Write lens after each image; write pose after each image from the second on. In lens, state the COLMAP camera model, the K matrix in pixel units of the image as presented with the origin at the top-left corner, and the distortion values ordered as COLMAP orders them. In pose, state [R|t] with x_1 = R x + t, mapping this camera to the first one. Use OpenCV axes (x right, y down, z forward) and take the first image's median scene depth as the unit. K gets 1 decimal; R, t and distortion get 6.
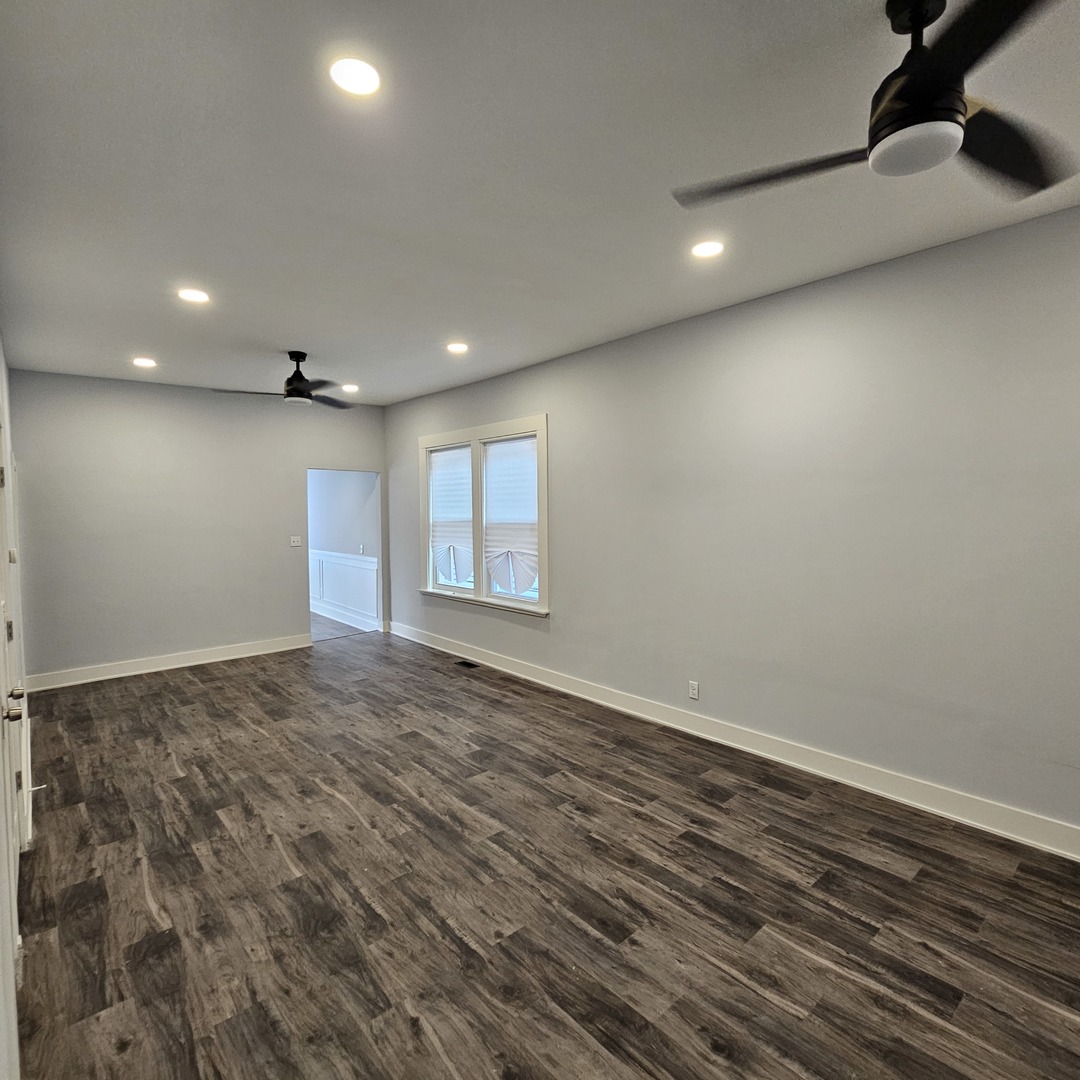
lens RADIAL K [[592.9, 0, 542.5], [0, 592.9, 540.9], [0, 0, 1]] dist [-0.001565, 0.001230]
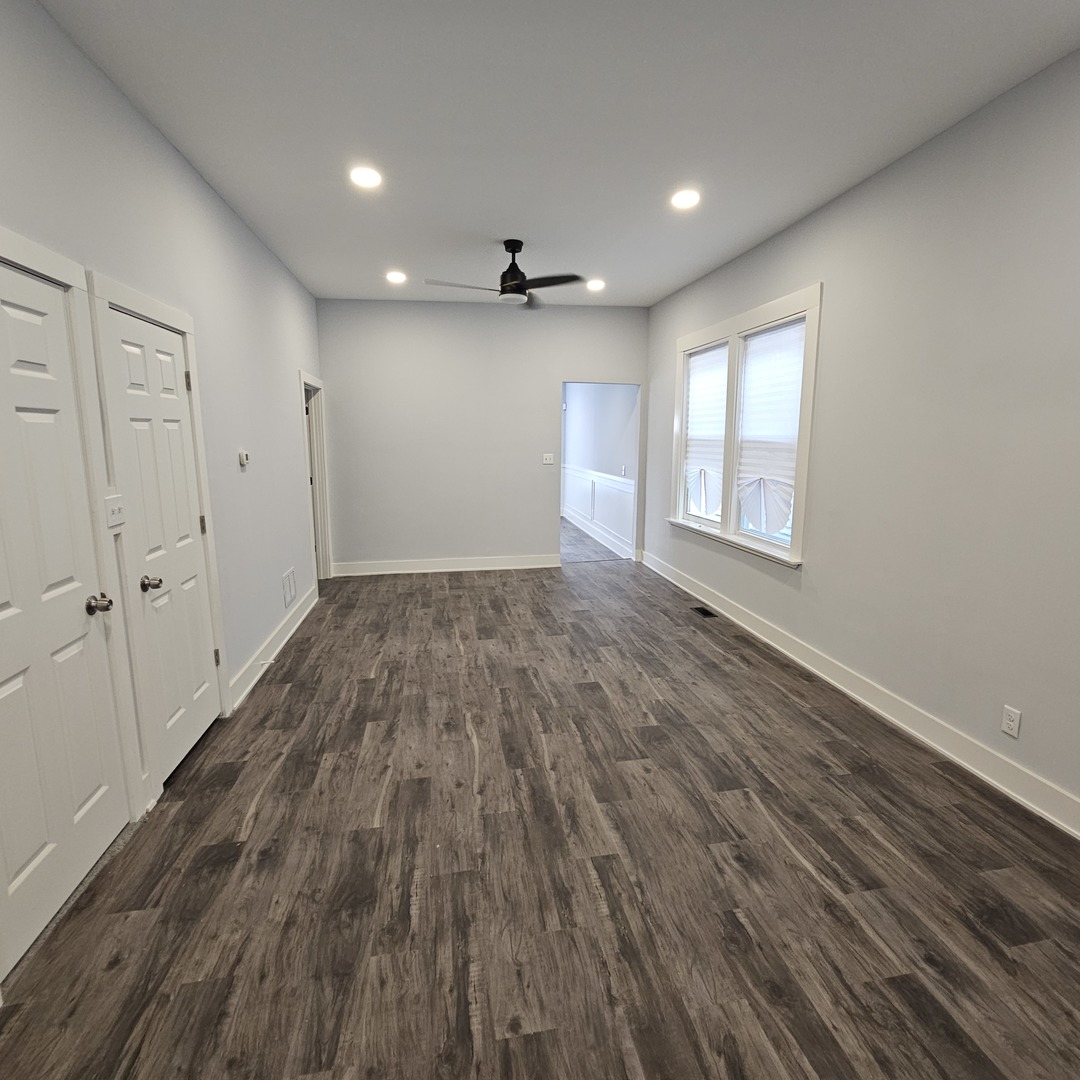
lens RADIAL K [[592.9, 0, 541.9], [0, 592.9, 534.5], [0, 0, 1]] dist [-0.001565, 0.001230]
pose [[0.857139, 0.095901, -0.506079, 0.159874], [-0.038173, 0.991640, 0.123261, 0.009436], [0.513669, -0.086333, 0.853634, 0.310614]]
